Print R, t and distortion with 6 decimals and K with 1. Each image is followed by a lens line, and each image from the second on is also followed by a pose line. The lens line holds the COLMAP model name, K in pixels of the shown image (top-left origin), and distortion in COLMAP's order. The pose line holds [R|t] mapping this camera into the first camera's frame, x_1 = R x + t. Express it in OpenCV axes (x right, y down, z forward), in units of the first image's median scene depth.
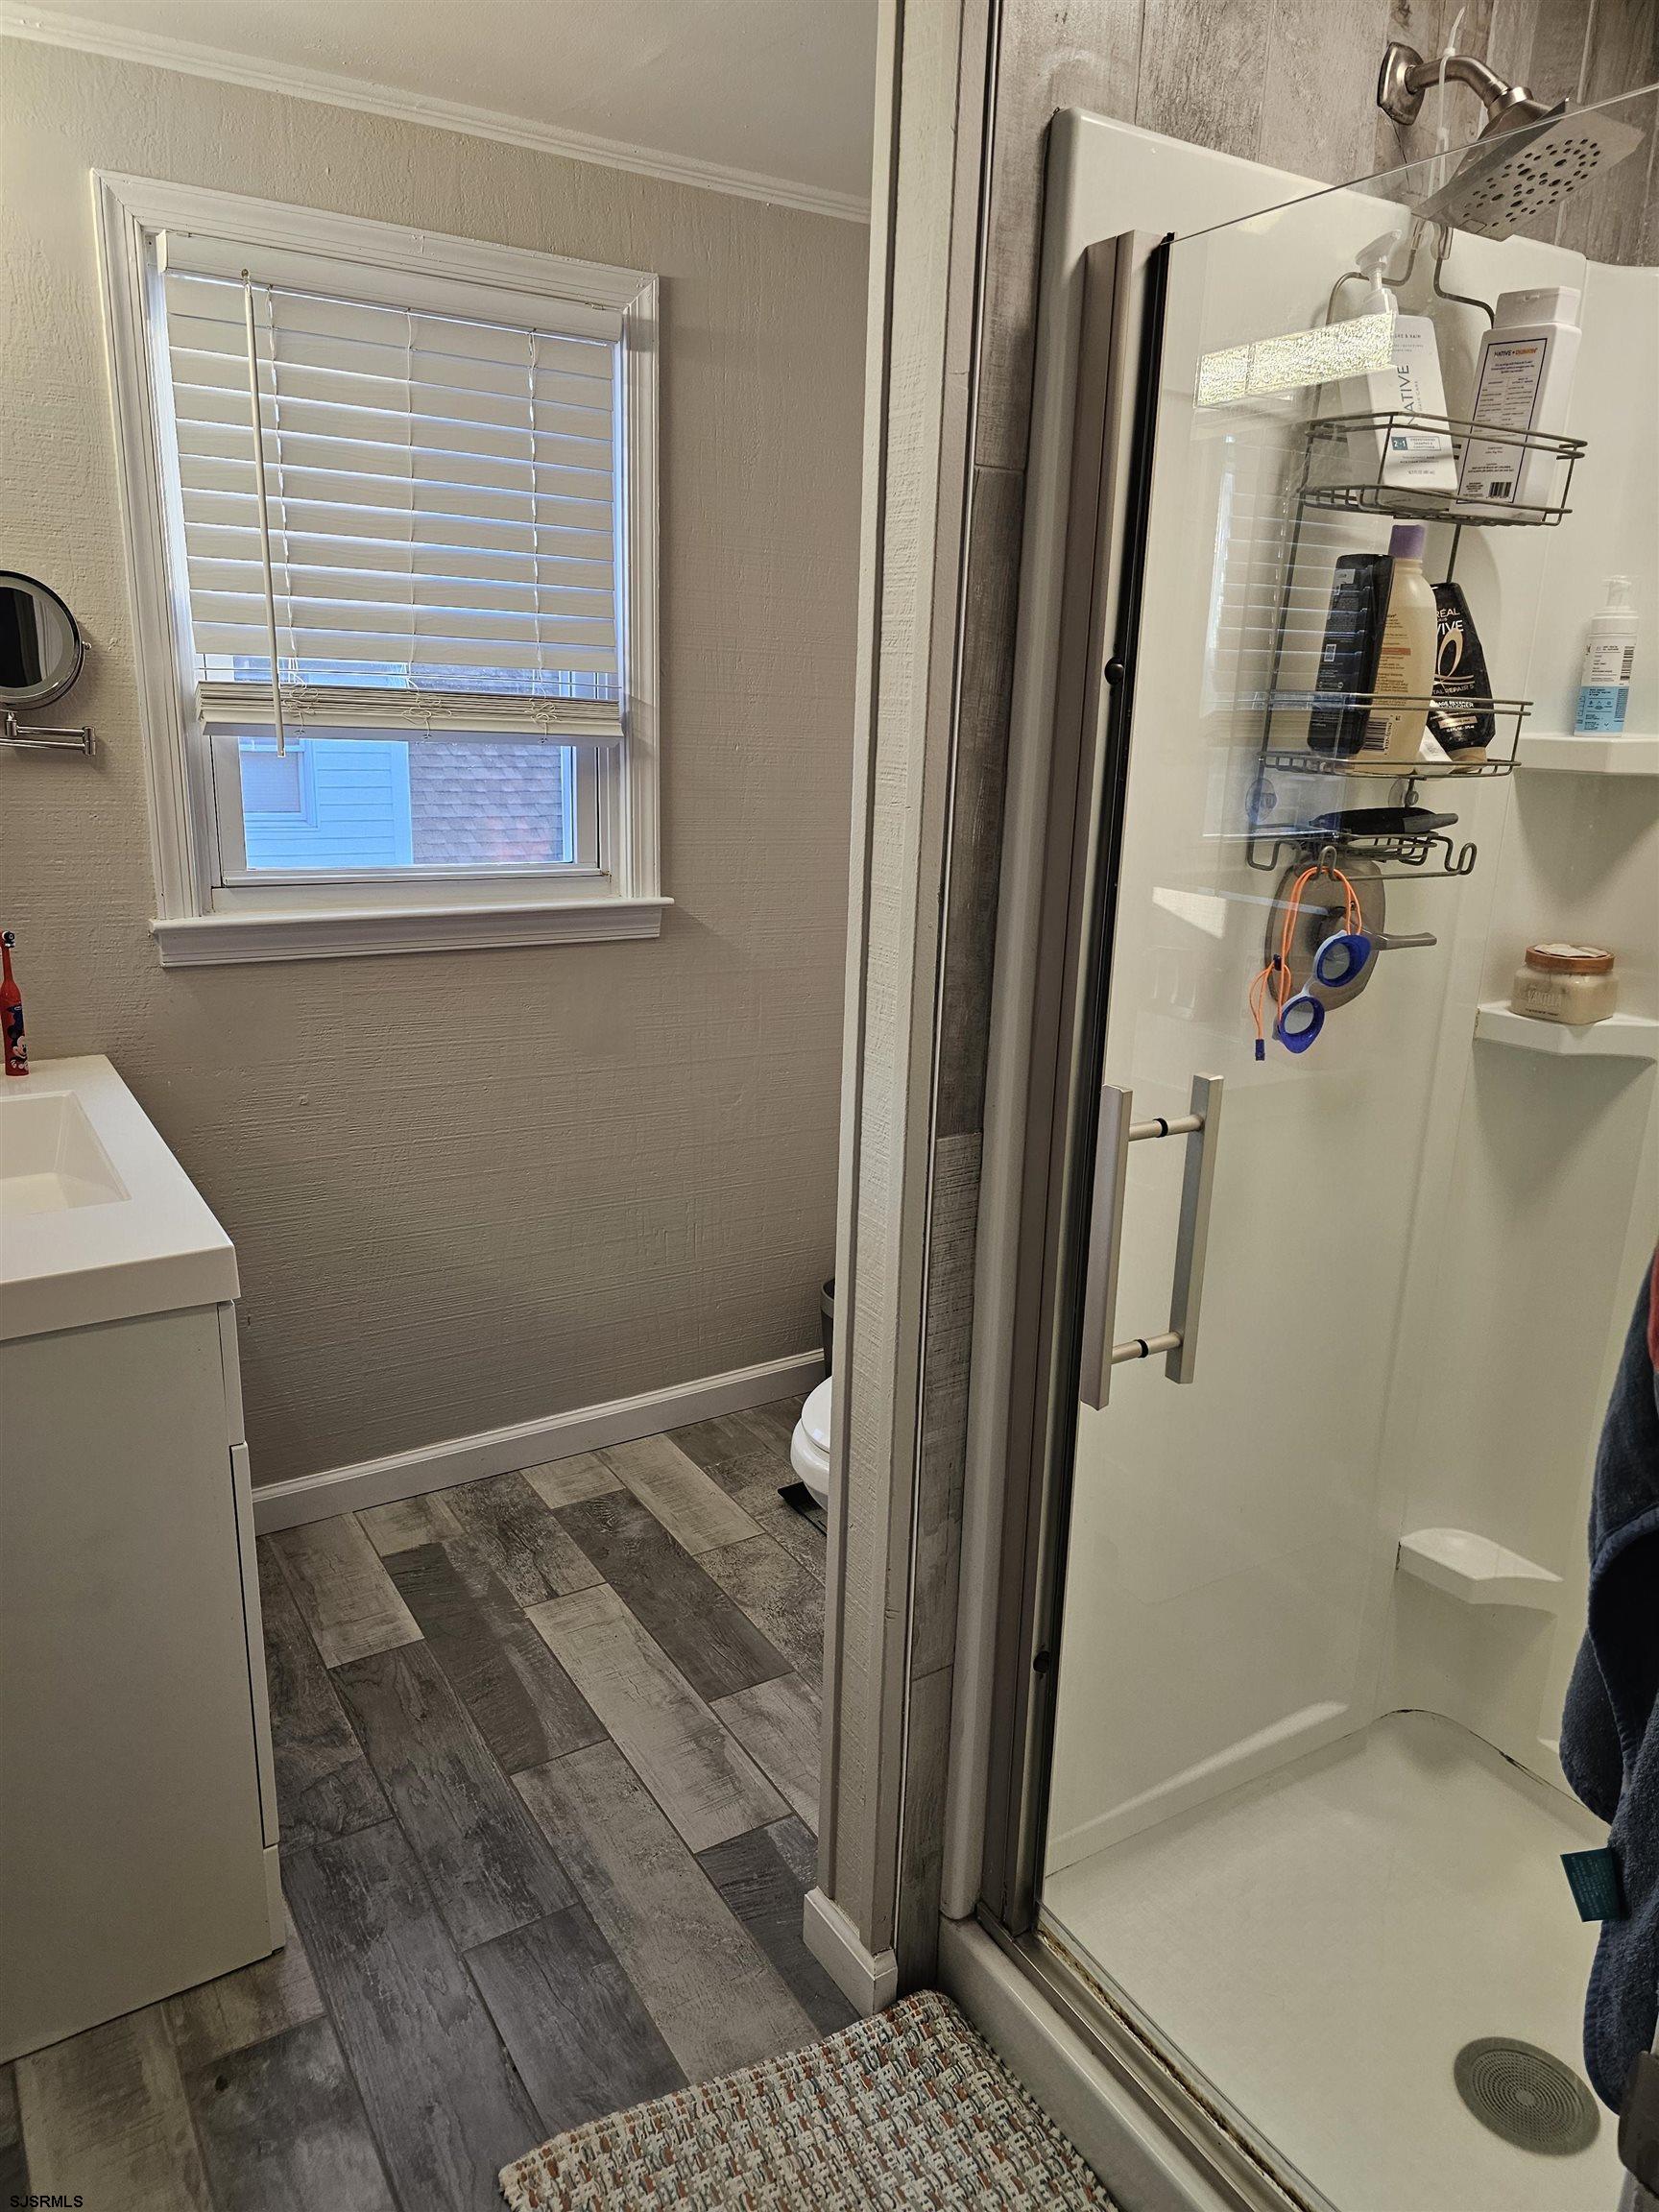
lens RADIAL K [[1498.3, 0, 823.5], [0, 1498.3, 1104.4], [0, 0, 1]] dist [0.032374, -0.004980]
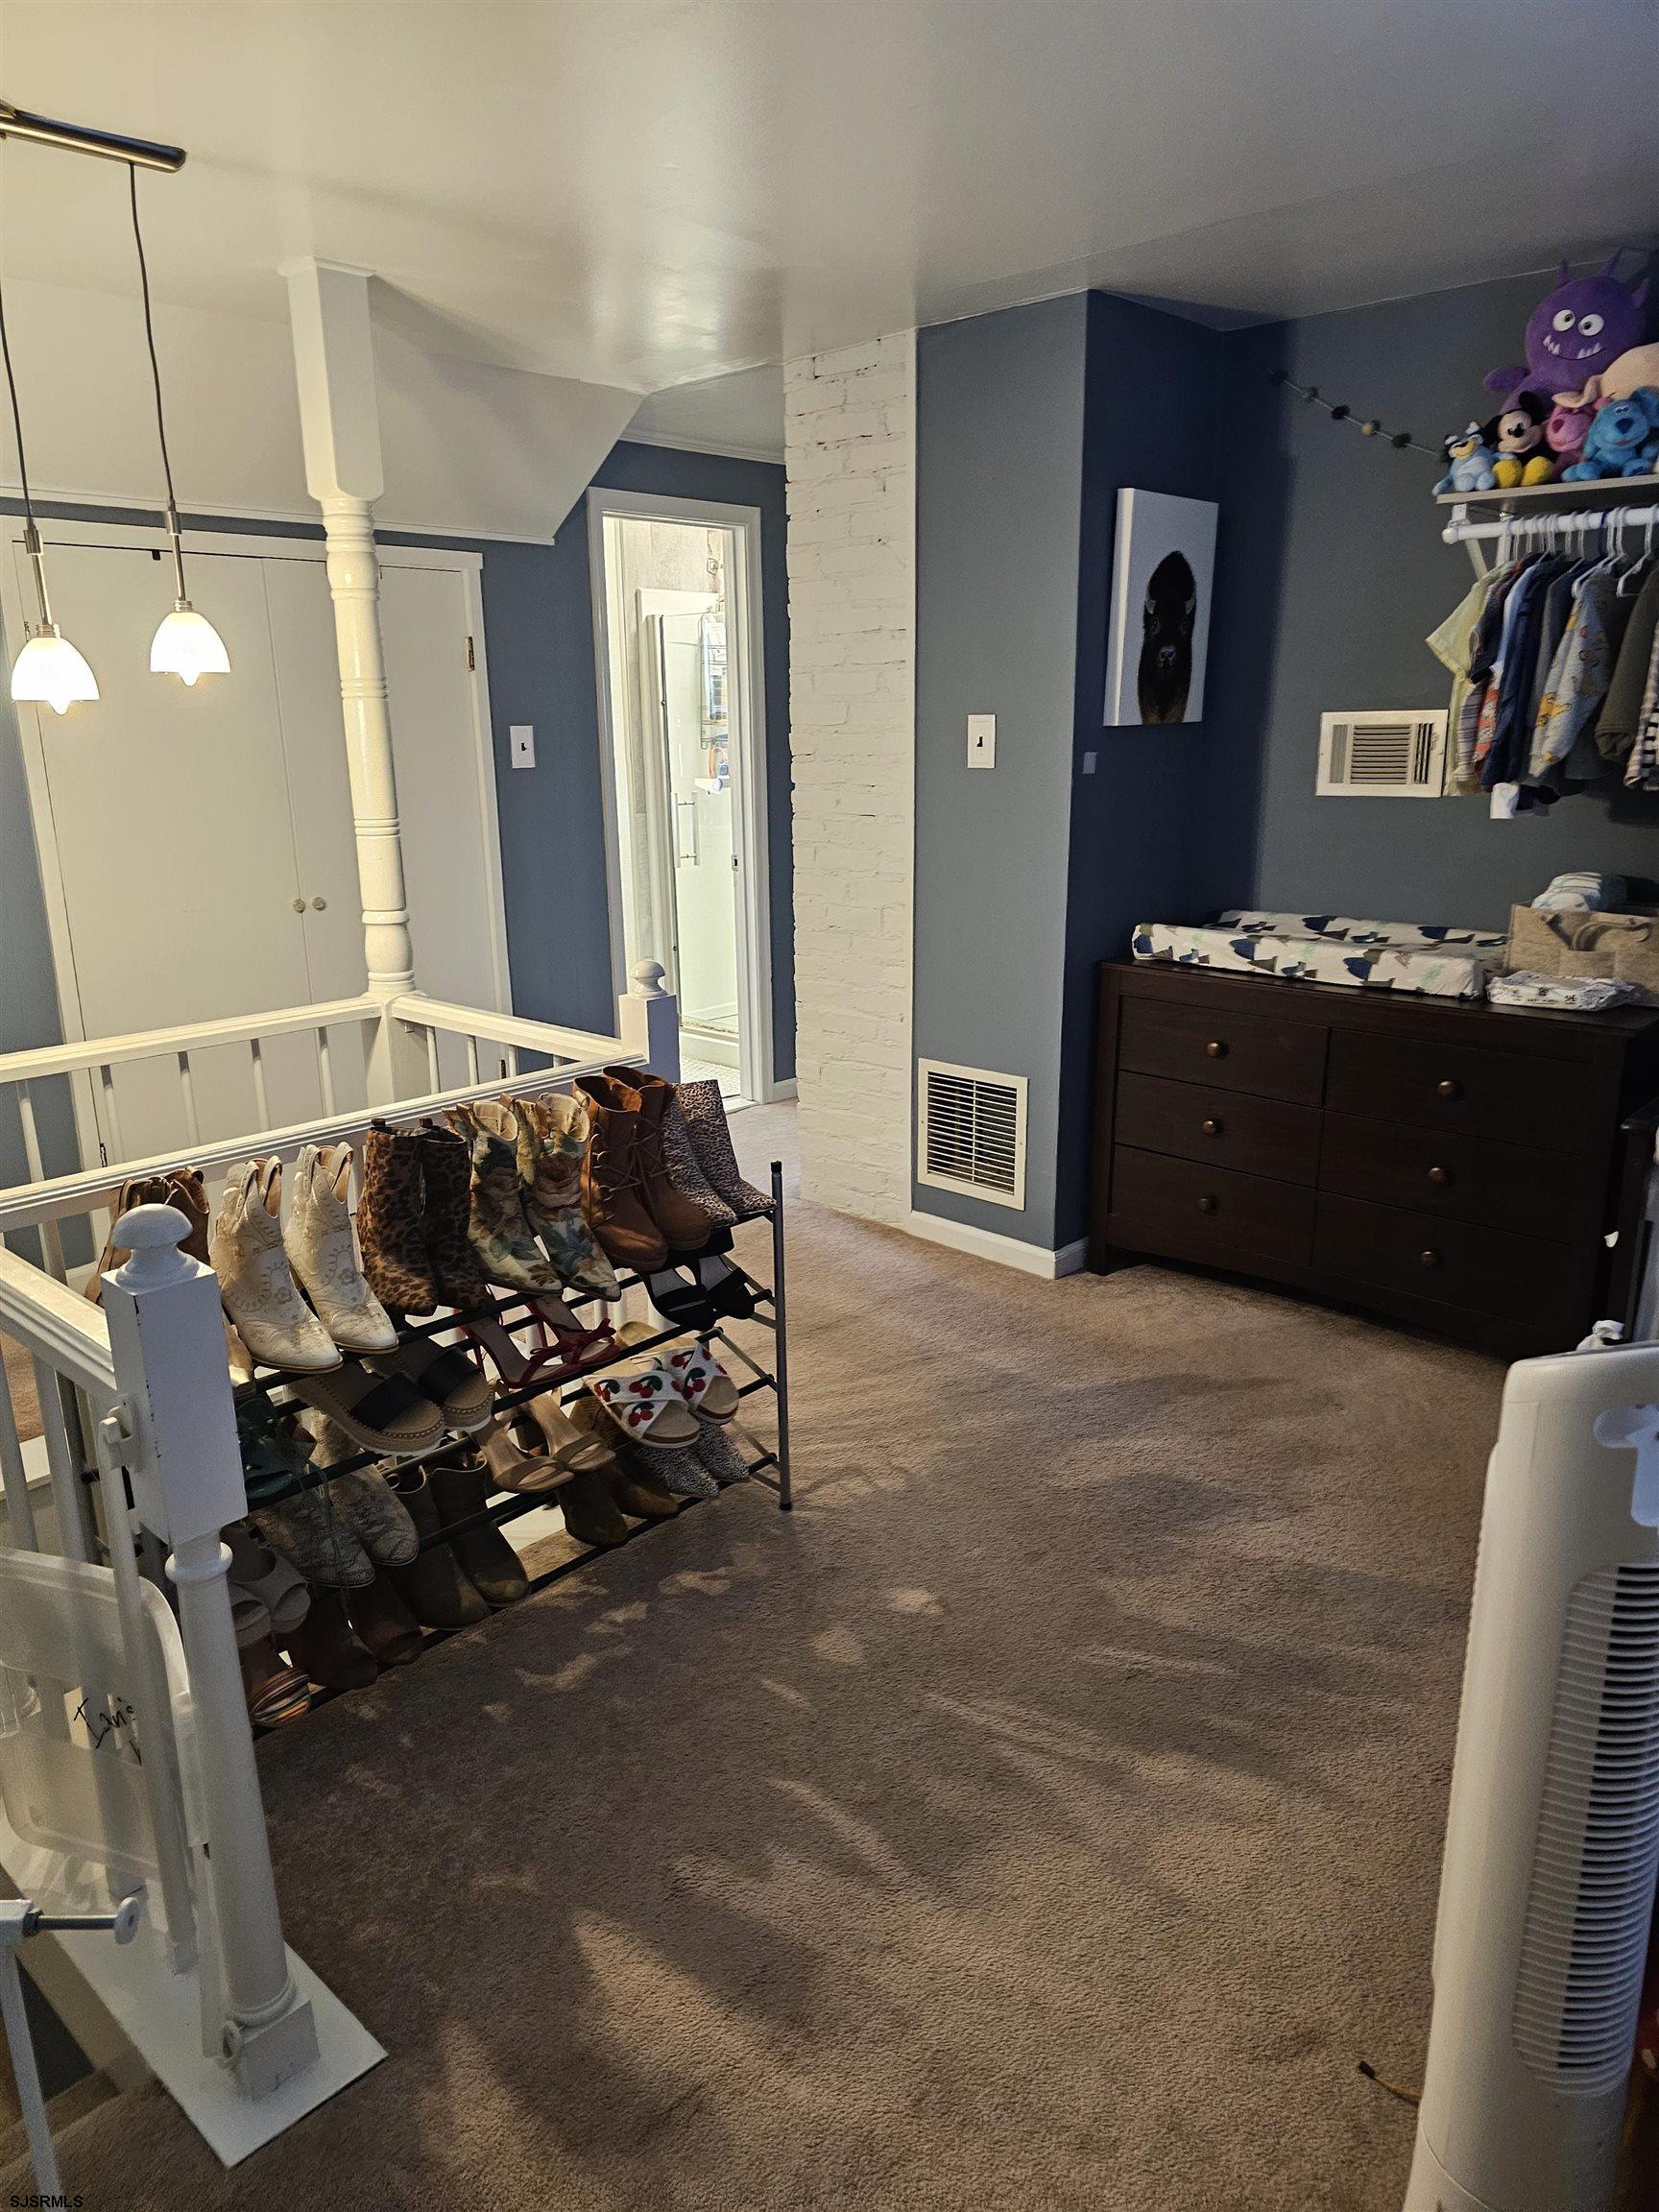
lens RADIAL K [[1498.3, 0, 832.0], [0, 1498.3, 1115.4], [0, 0, 1]] dist [0.032374, -0.004980]
pose [[0.966074, -0.110954, 0.233217, -0.485868], [0.110438, 0.993765, 0.015312, 0.890259], [-0.233461, 0.010964, 0.972304, -3.348270]]
